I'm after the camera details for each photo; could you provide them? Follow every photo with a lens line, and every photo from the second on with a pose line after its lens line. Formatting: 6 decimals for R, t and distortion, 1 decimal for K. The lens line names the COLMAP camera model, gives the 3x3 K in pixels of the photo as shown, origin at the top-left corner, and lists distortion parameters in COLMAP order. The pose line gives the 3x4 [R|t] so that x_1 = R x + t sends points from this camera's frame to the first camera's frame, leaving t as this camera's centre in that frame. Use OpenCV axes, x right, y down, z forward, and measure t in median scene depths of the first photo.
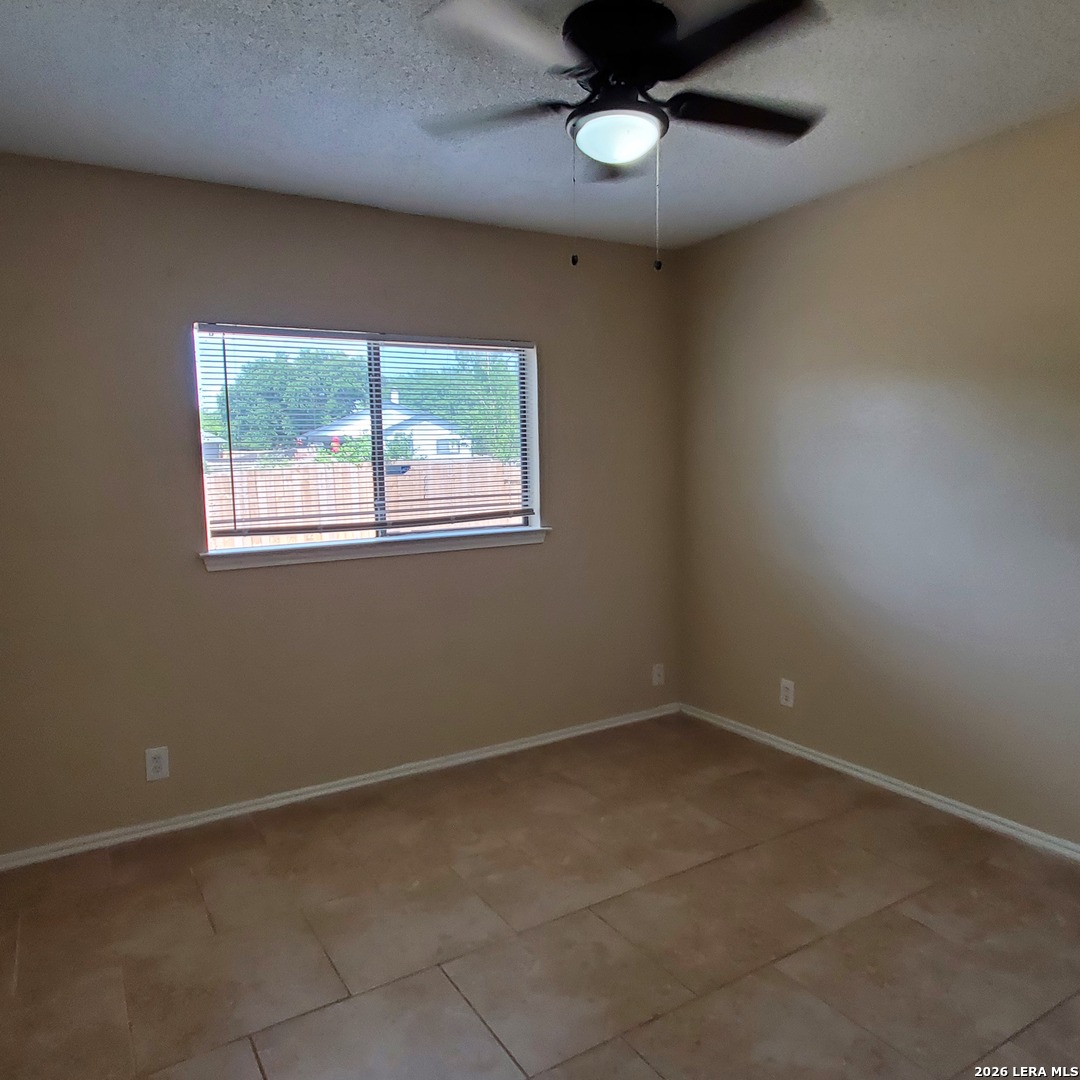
lens RADIAL K [[812.5, 0, 532.6], [0, 812.5, 546.8], [0, 0, 1]] dist [-0.004524, 0.015455]
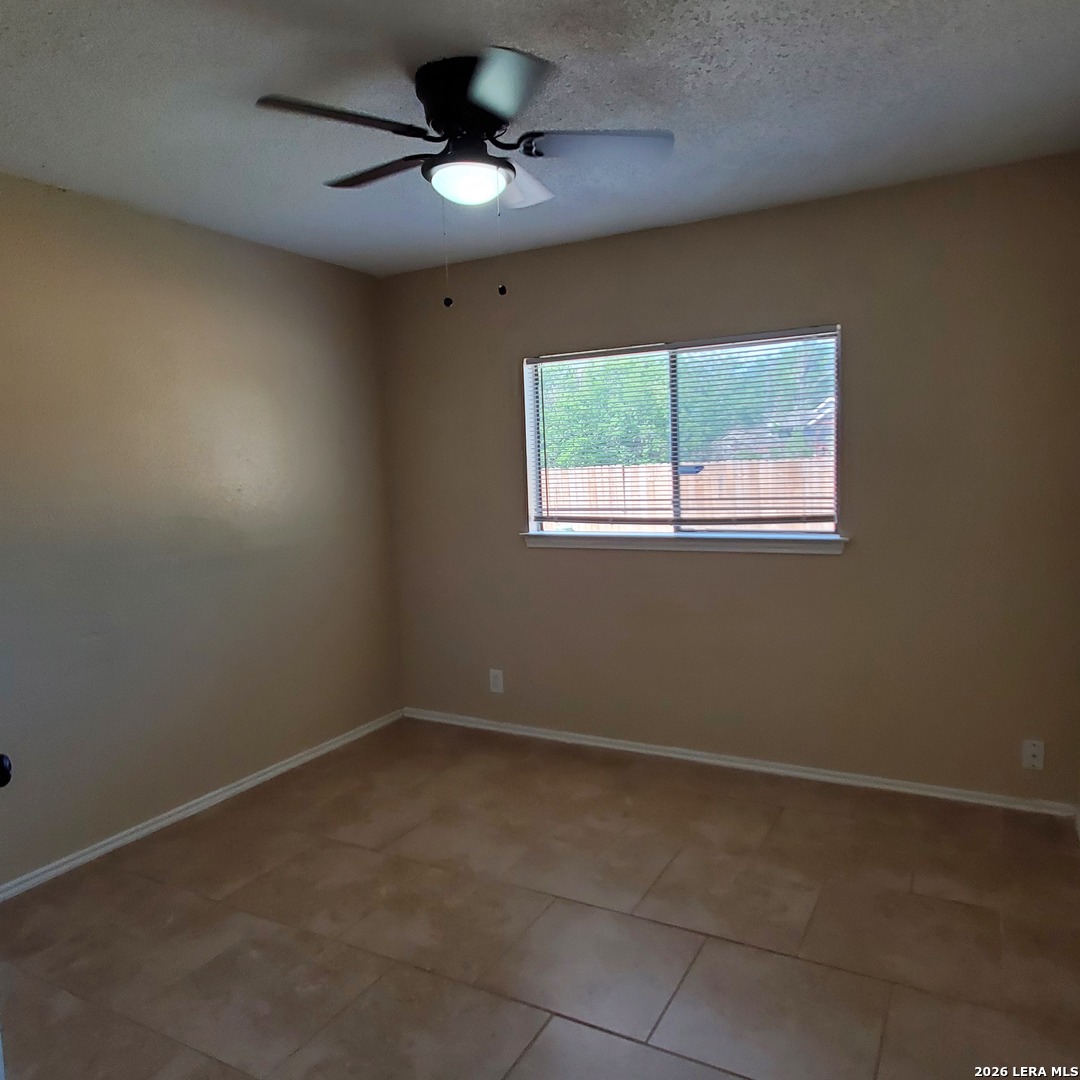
lens RADIAL K [[812.5, 0, 550.1], [0, 812.5, 545.5], [0, 0, 1]] dist [-0.004524, 0.015455]
pose [[0.509308, 0.095286, -0.855293, 0.650886], [-0.071523, 0.995100, 0.068271, -0.056392], [0.857607, 0.026402, 0.513628, 0.310506]]
